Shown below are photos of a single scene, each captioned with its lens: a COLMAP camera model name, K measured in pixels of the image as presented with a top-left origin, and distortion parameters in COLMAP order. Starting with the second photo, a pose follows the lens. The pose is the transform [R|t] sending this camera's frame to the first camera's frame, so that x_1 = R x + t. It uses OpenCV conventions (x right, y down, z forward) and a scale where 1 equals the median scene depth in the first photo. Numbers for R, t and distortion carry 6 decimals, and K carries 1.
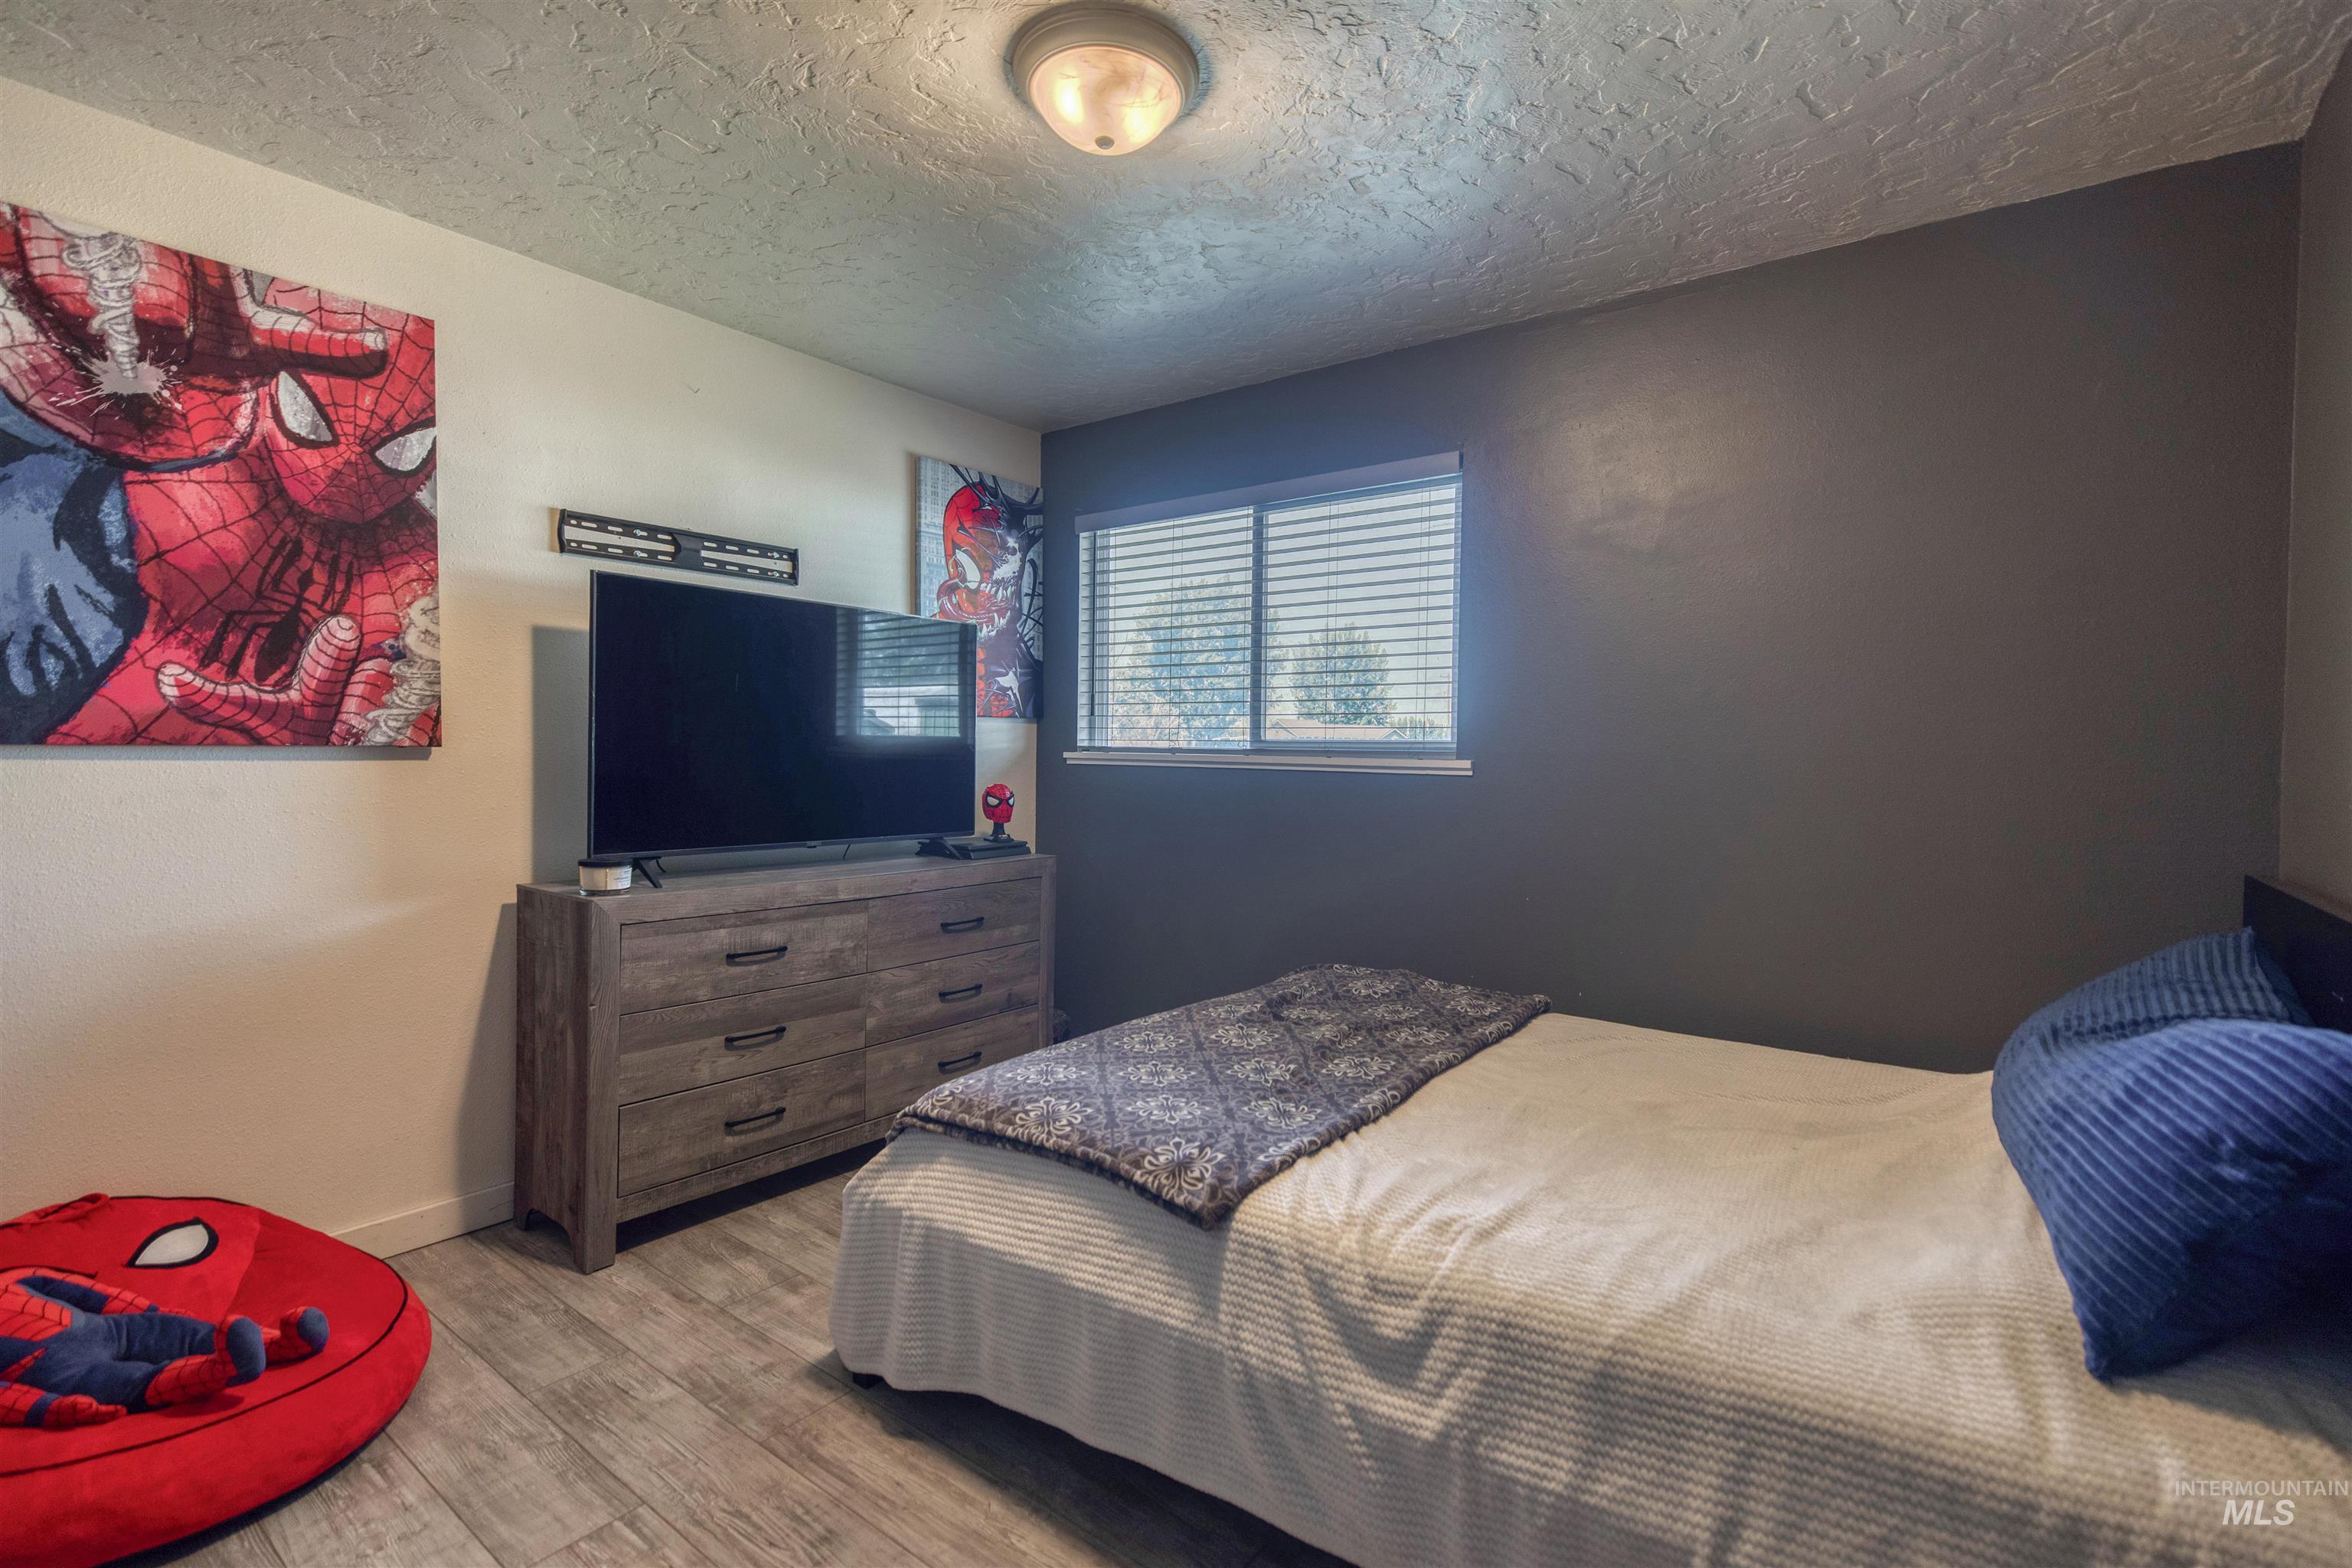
lens RADIAL K [[1058.3, 0, 1167.5], [0, 1058.3, 762.6], [0, 0, 1]] dist [0.001825, 0.000275]
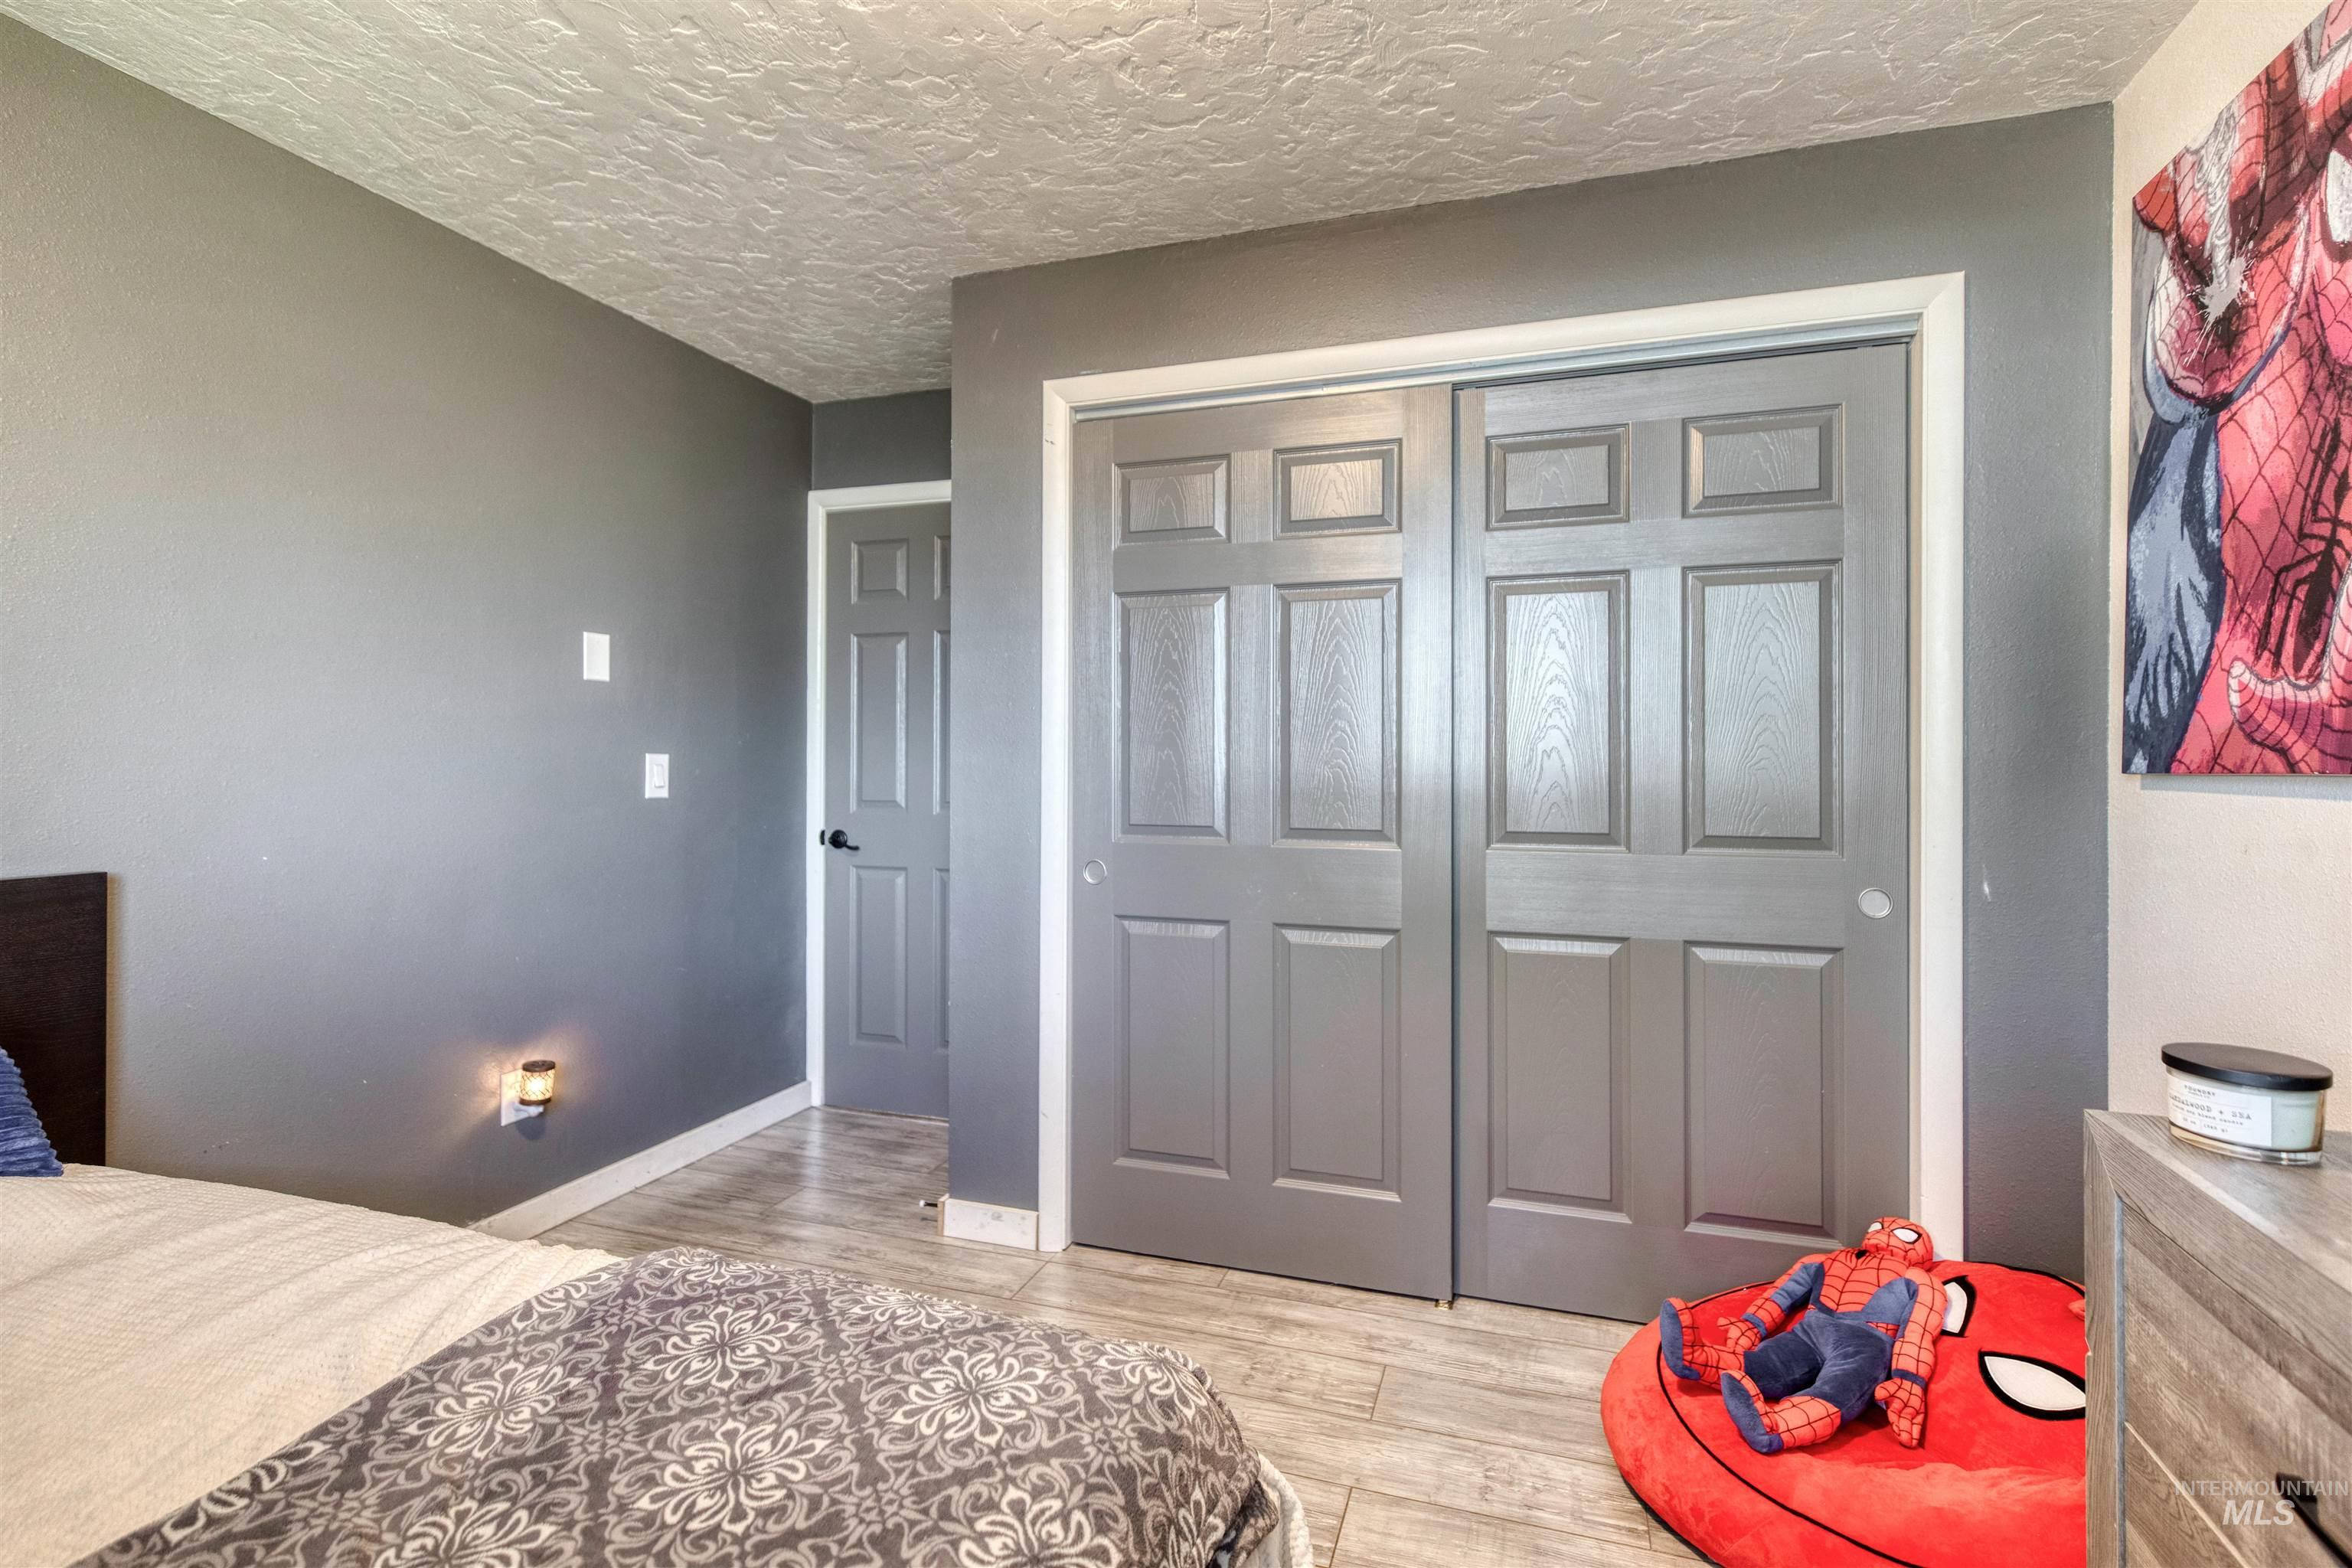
lens RADIAL K [[1058.3, 0, 1167.5], [0, 1058.3, 762.6], [0, 0, 1]] dist [0.001825, 0.000275]
pose [[-0.934876, -0.015364, -0.354641, -0.013627], [-0.018525, 0.999813, 0.005519, -0.015340], [0.354490, 0.011729, -0.934986, 1.406282]]
